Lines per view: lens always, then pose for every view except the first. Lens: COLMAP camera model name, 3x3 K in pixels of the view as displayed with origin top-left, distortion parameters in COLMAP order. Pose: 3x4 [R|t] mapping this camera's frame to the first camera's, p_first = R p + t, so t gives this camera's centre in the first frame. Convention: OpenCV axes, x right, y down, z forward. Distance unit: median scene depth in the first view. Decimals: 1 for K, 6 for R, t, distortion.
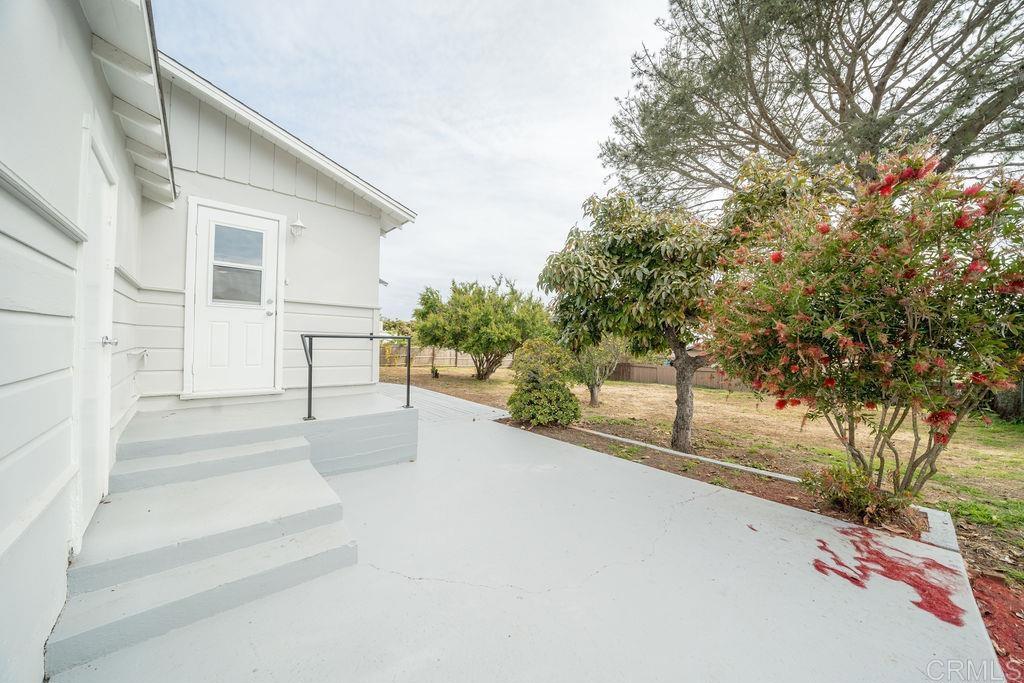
lens RADIAL K [[354.0, 0, 512.0], [0, 354.0, 341.5], [0, 0, 1]] dist [-0.026630, 0.002627]
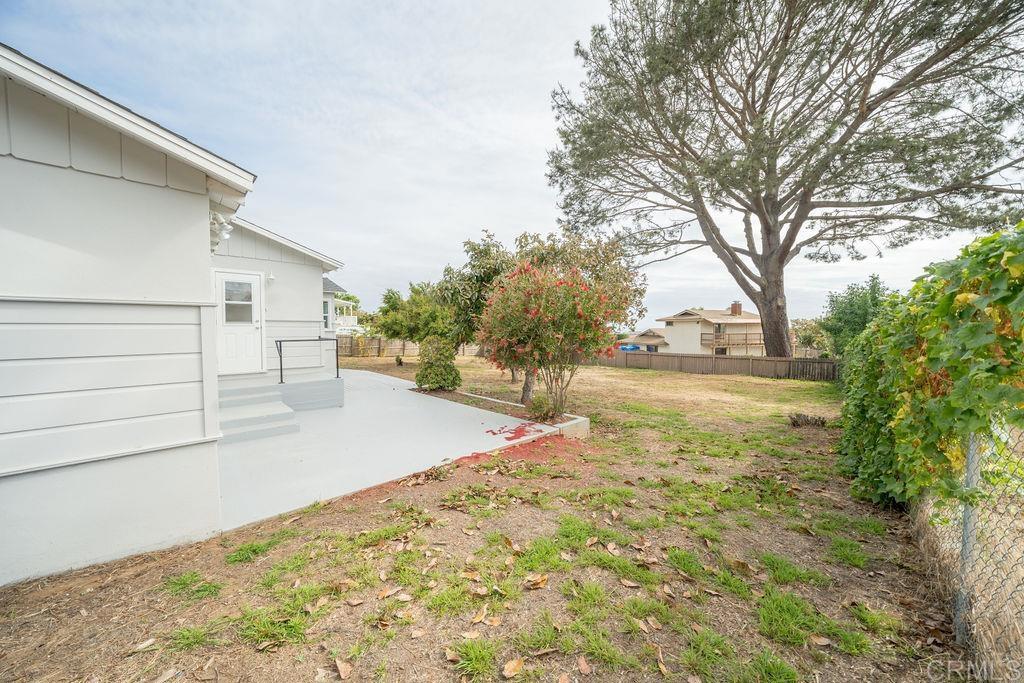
lens RADIAL K [[354.0, 0, 512.0], [0, 354.0, 341.5], [0, 0, 1]] dist [-0.026630, 0.002627]
pose [[0.998993, -0.024819, 0.037367, 0.539094], [0.023516, 0.999114, 0.034896, -0.041943], [-0.038200, -0.033982, 0.998692, -0.835843]]
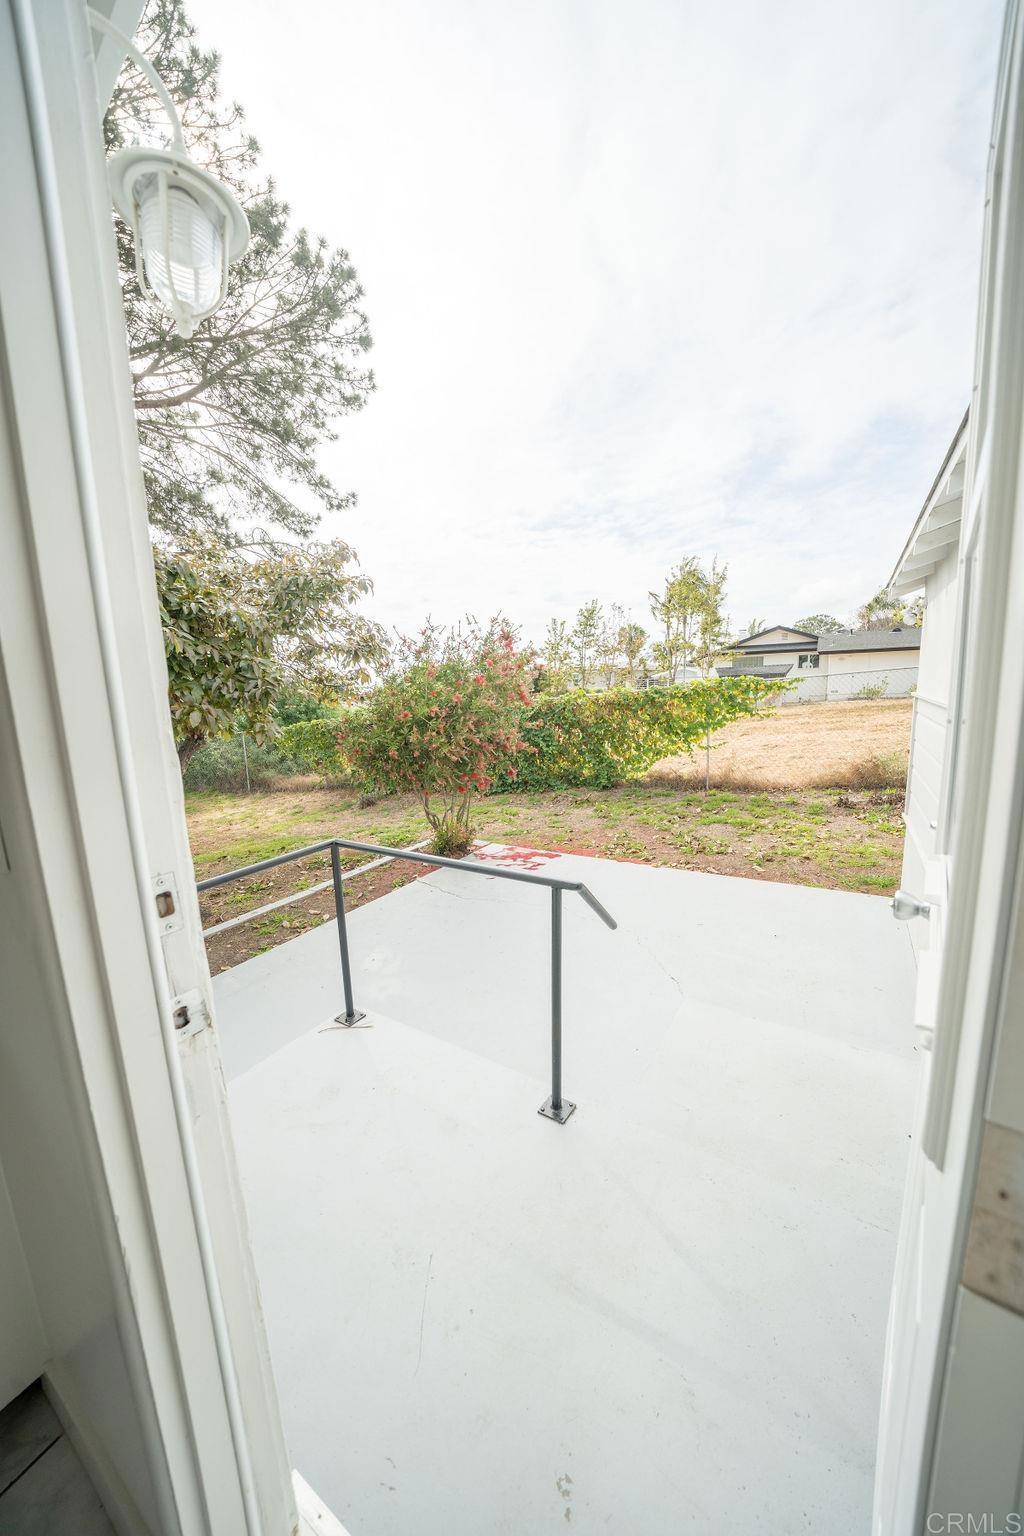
lens RADIAL K [[531.0, 0, 513.6], [0, 531.0, 770.4], [0, 0, 1]] dist [-0.026630, 0.002627]
pose [[-0.287300, -0.164729, 0.943569, -0.844698], [0.027764, 0.983254, 0.180111, -0.177919], [-0.957438, 0.077944, -0.277915, 0.985202]]
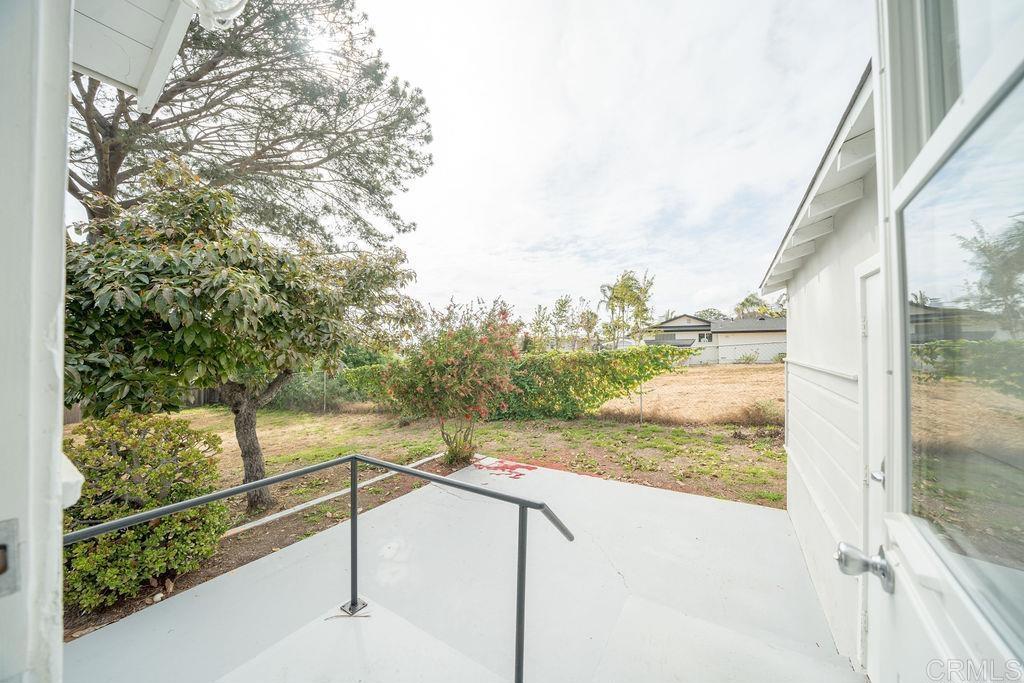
lens RADIAL K [[354.0, 0, 512.0], [0, 354.0, 341.5], [0, 0, 1]] dist [-0.026630, 0.002627]
pose [[-0.289269, -0.007882, 0.957215, -0.790960], [-0.008607, 0.999947, 0.005633, -0.168028], [-0.957209, -0.006609, -0.289322, 0.952445]]
